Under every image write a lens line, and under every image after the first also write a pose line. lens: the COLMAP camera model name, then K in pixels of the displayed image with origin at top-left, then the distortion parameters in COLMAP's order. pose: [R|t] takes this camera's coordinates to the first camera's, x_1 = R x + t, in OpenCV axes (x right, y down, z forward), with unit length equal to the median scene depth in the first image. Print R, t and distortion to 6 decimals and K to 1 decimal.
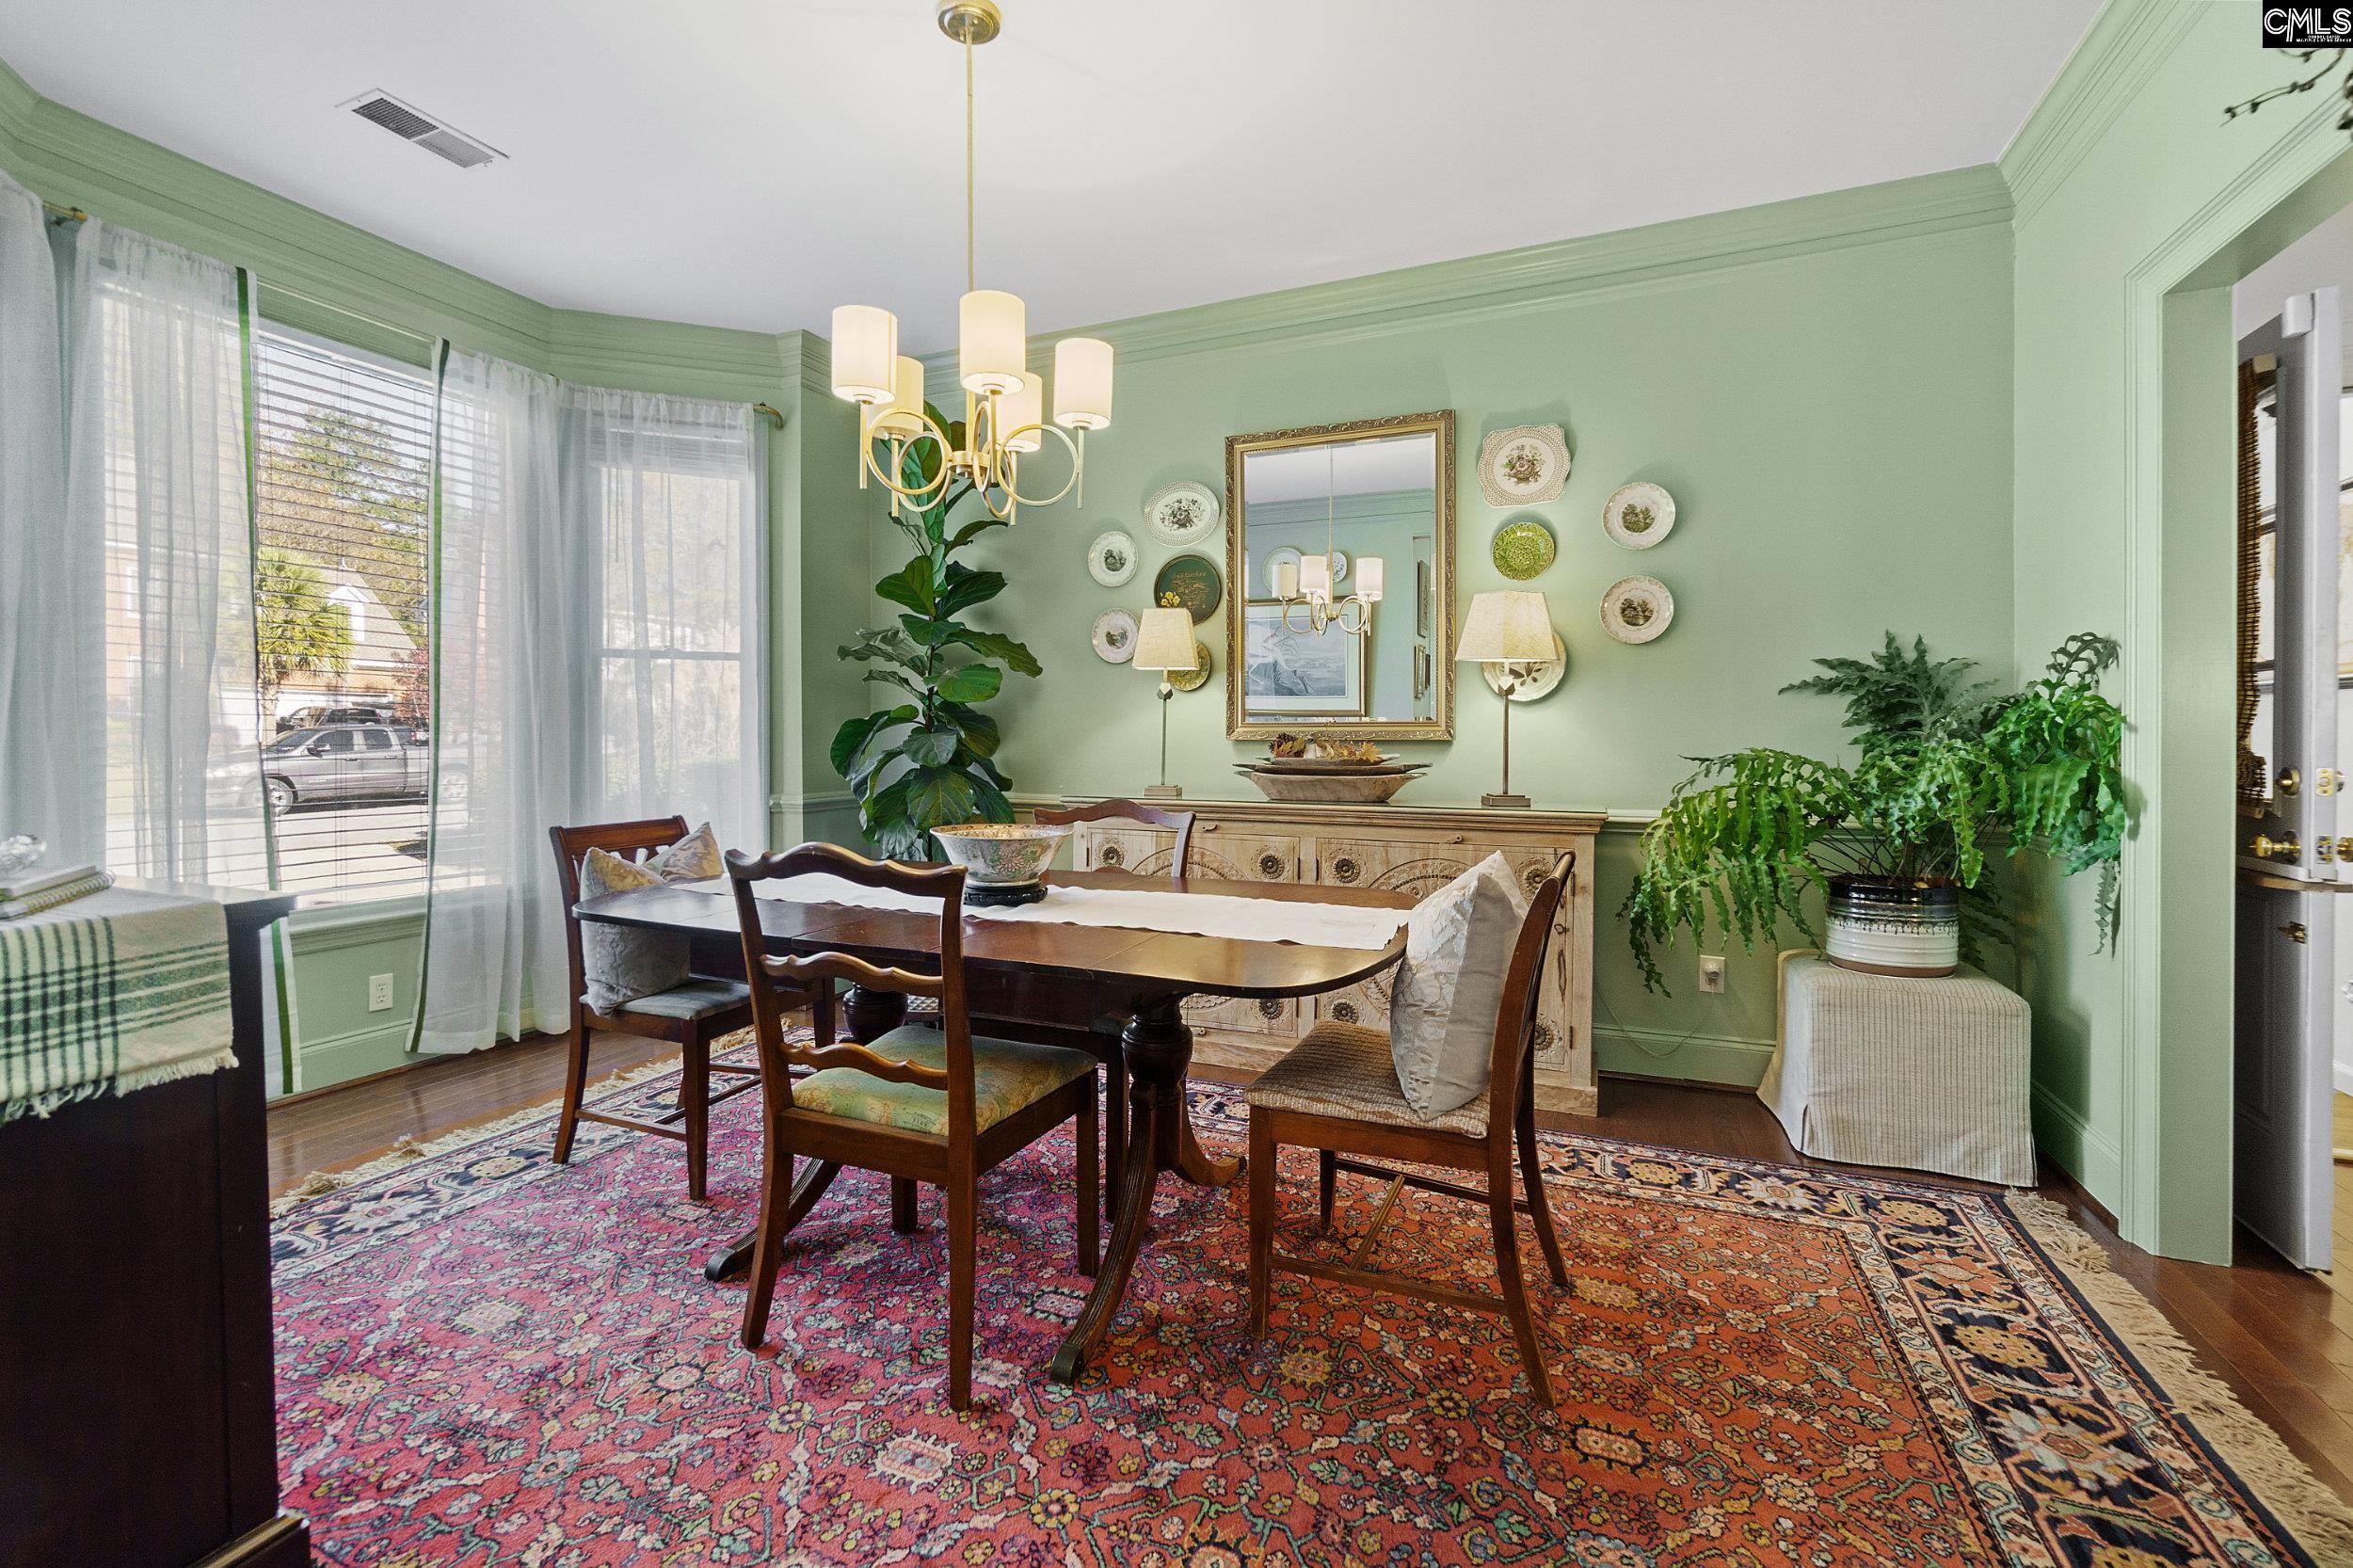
lens RADIAL K [[1038.0, 0, 1177.2], [0, 1038.0, 695.8], [0, 0, 1]] dist [-0.000185, 0.000258]
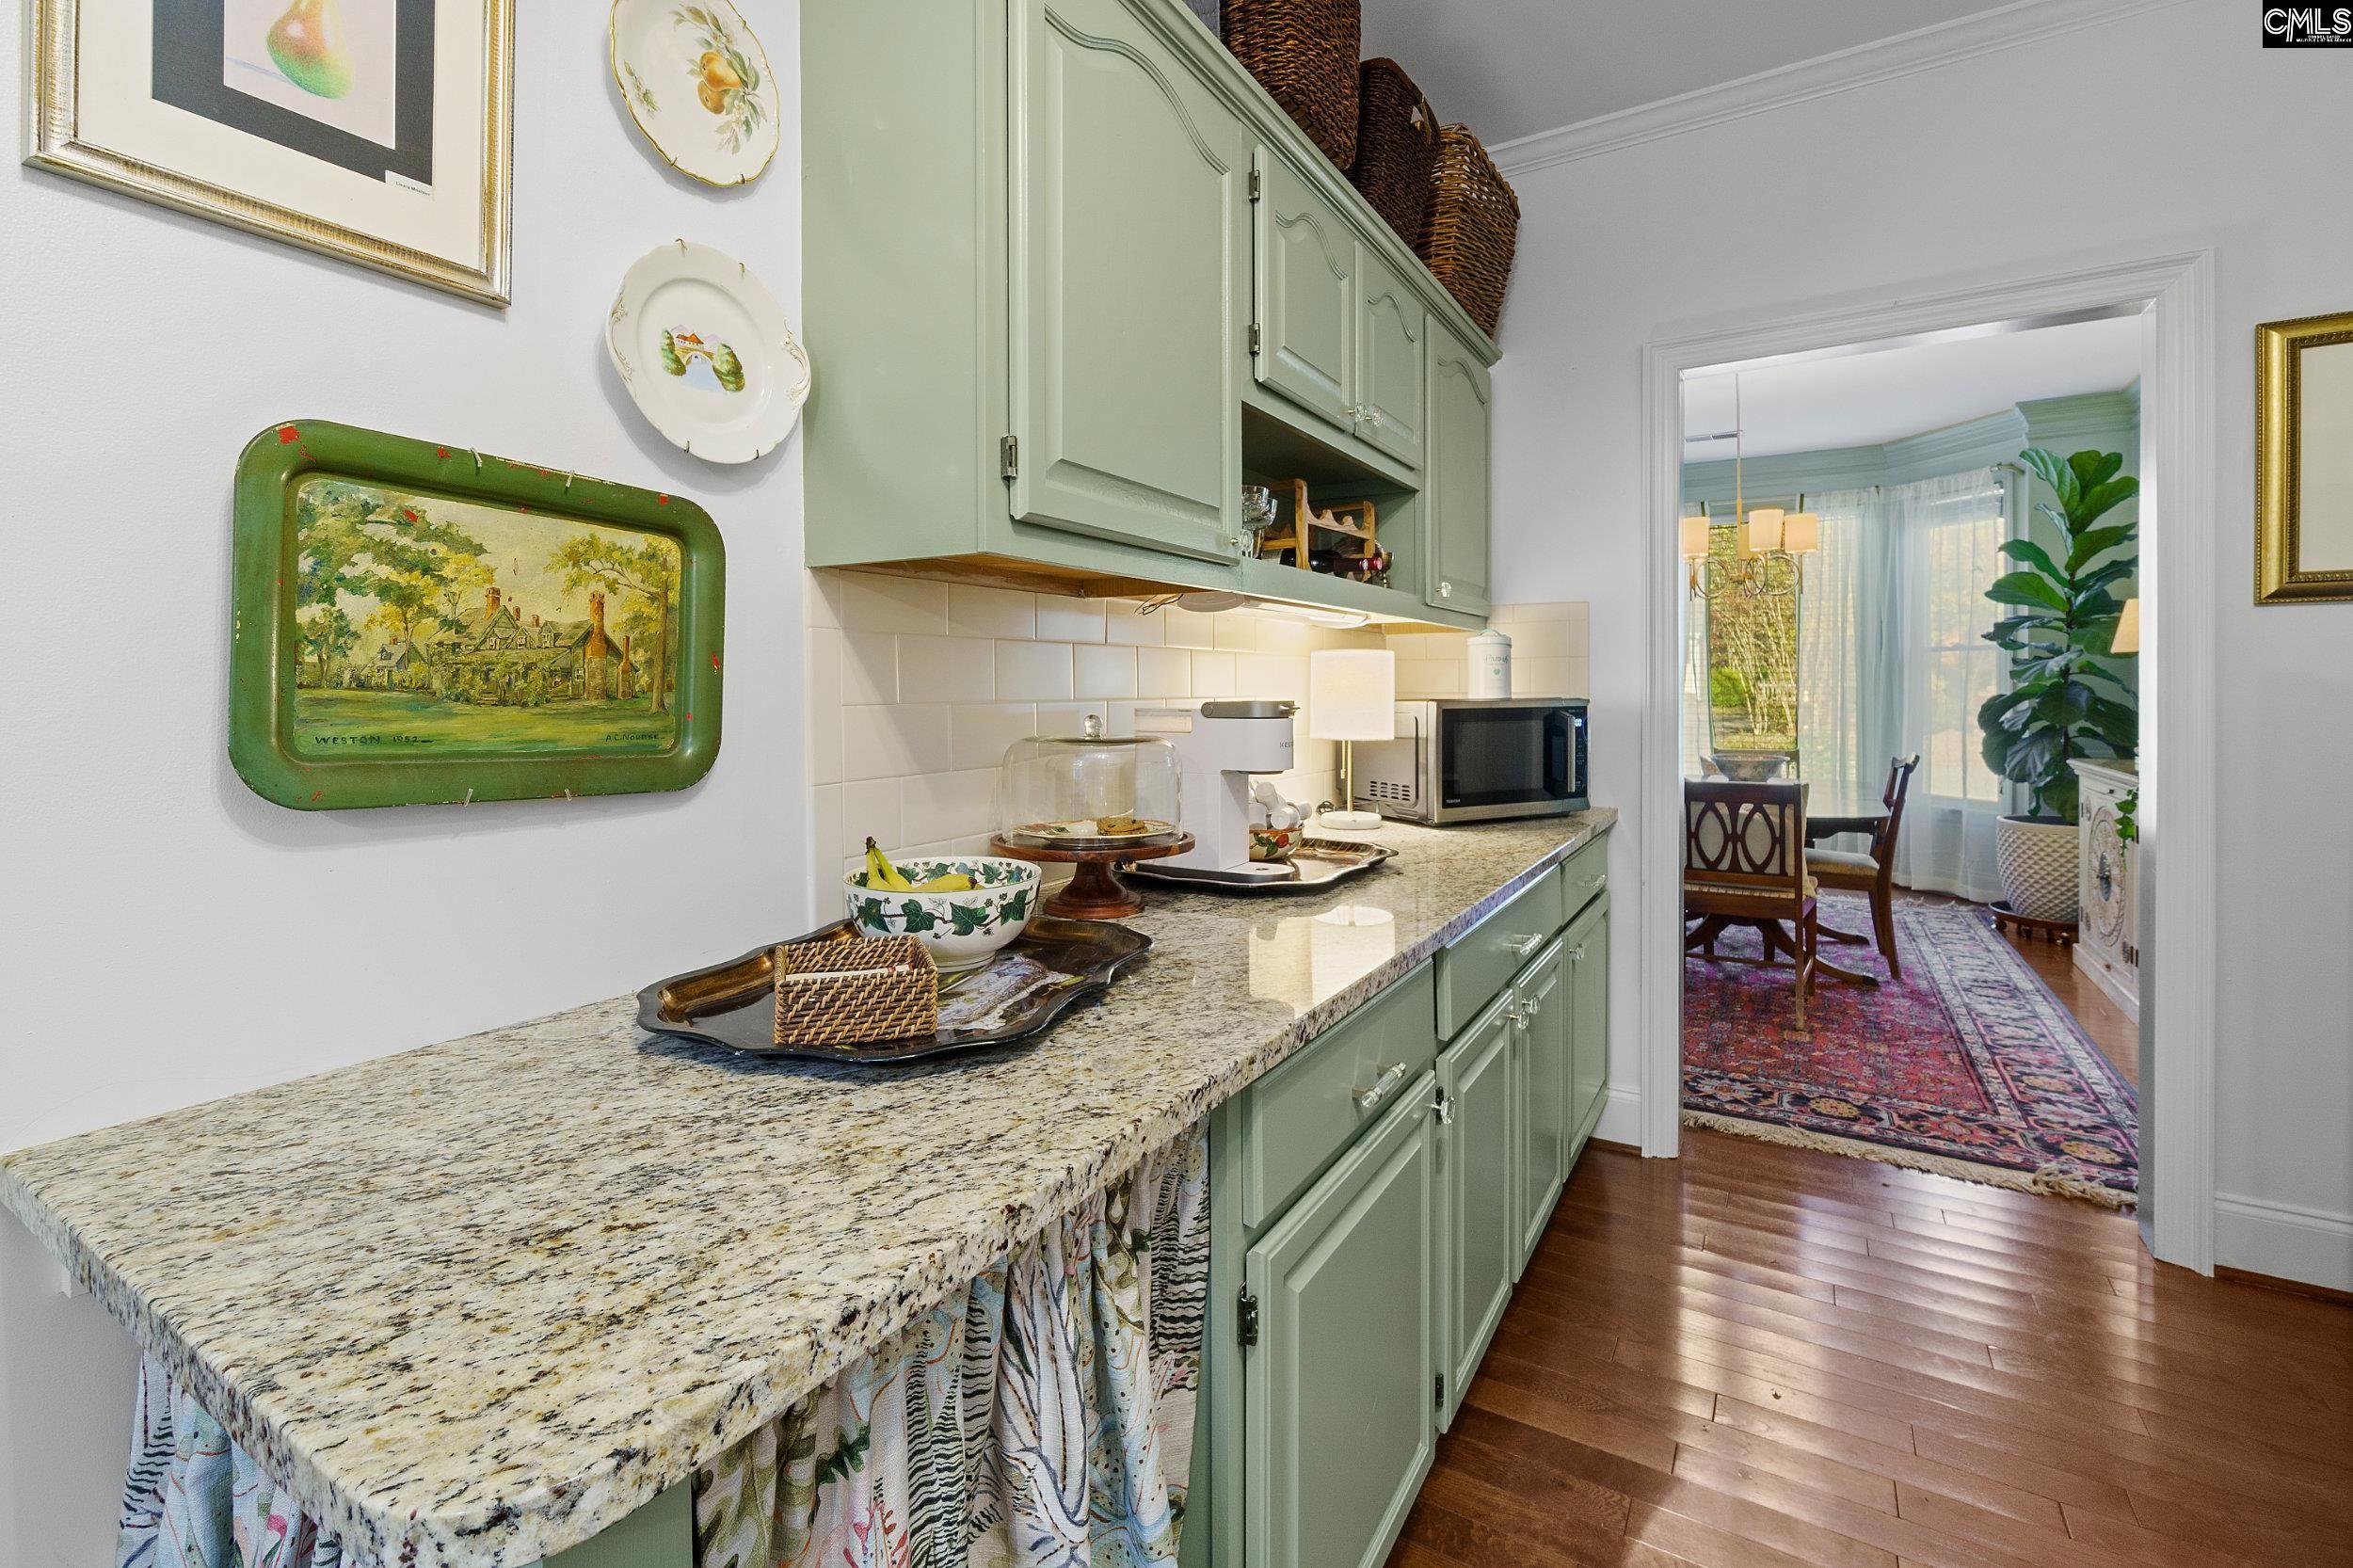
lens RADIAL K [[1038.0, 0, 1177.2], [0, 1038.0, 695.8], [0, 0, 1]] dist [-0.000185, 0.000258]
pose [[-0.125151, 0.012610, -0.992058, 2.127321], [0.000146, 0.999919, 0.012691, 0.006292], [0.992138, 0.001443, -0.125142, 0.209629]]
